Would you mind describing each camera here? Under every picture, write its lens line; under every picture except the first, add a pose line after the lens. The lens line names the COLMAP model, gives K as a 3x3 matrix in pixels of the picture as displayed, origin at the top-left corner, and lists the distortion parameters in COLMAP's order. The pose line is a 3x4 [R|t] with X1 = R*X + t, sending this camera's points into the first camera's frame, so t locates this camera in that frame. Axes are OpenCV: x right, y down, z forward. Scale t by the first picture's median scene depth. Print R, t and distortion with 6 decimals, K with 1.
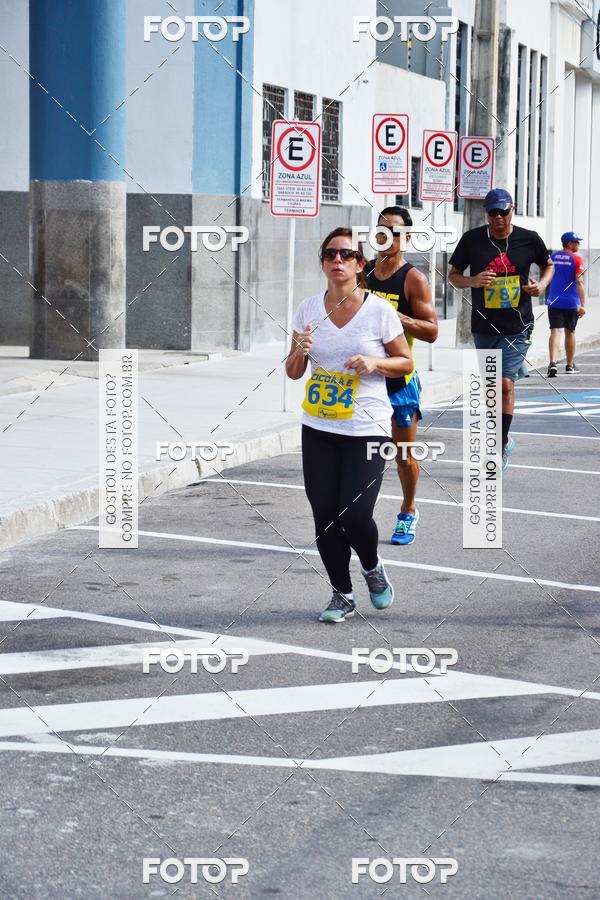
lens RADIAL K [[2711.1, 0, 321.6], [0, 2711.1, 450.3], [0, 0, 1]] dist [0.035773, 0.957621]
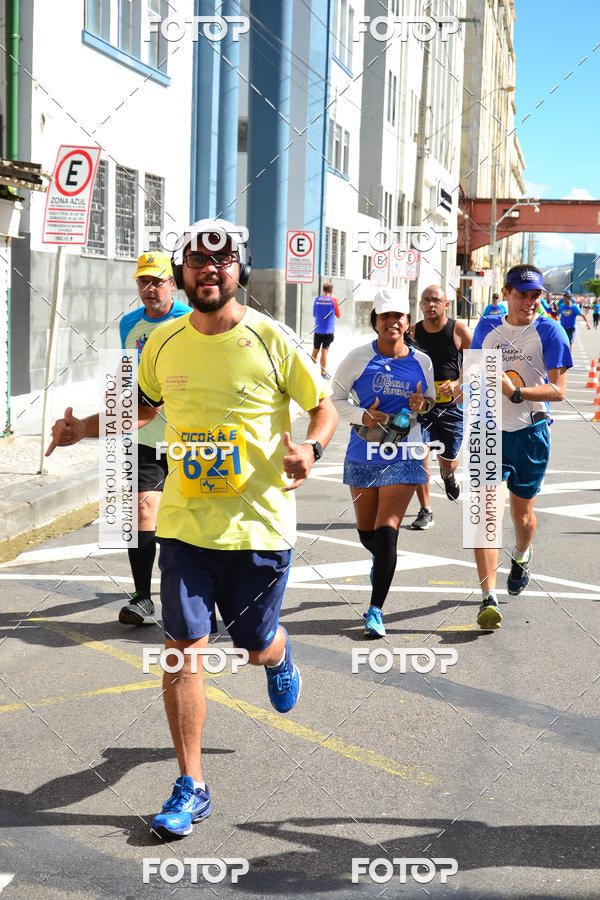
lens RADIAL K [[1658.0, 0, 300.0], [0, 1658.0, 450.0], [0, 0, 1]] dist [0.001479, 0.166023]
pose [[0.998392, 0.008643, 0.056016, -0.204882], [-0.009624, 0.999805, 0.017272, 0.050934], [-0.055856, -0.017783, 0.998280, -0.681439]]
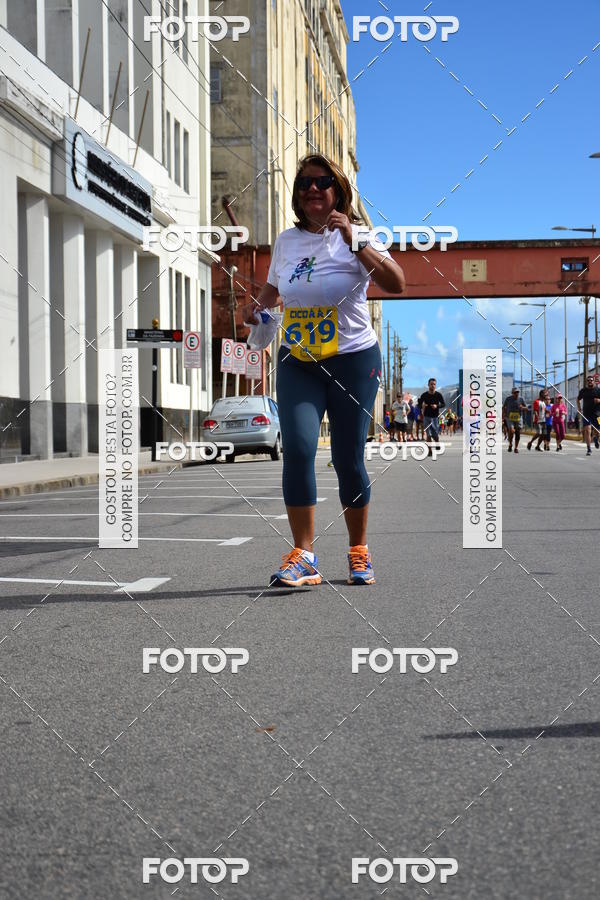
lens RADIAL K [[1658.0, 0, 300.0], [0, 1658.0, 450.0], [0, 0, 1]] dist [0.001479, 0.166023]
pose [[0.993157, -0.026980, 0.113629, 0.335392], [0.034566, 0.997265, -0.065329, -0.061896], [-0.111555, 0.068809, 0.991373, 1.395327]]
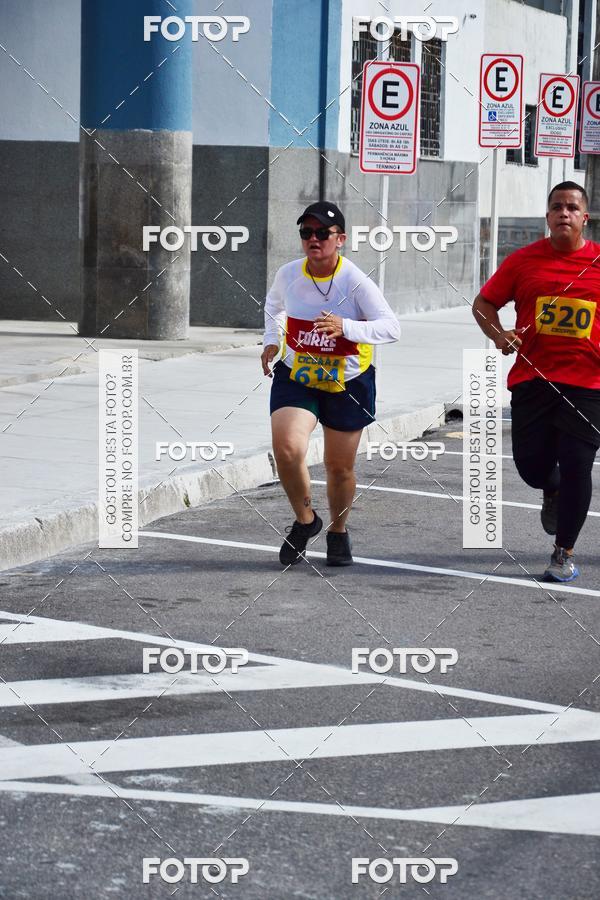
lens RADIAL K [[3150.9, 0, 300.0], [0, 3150.9, 450.0], [0, 0, 1]] dist [0.115863, 1.361418]
pose [[0.999257, 0.011133, -0.036898, 0.000006], [-0.011089, 0.999938, 0.001414, 0.000063], [0.036912, -0.001004, 0.999318, 0.003771]]
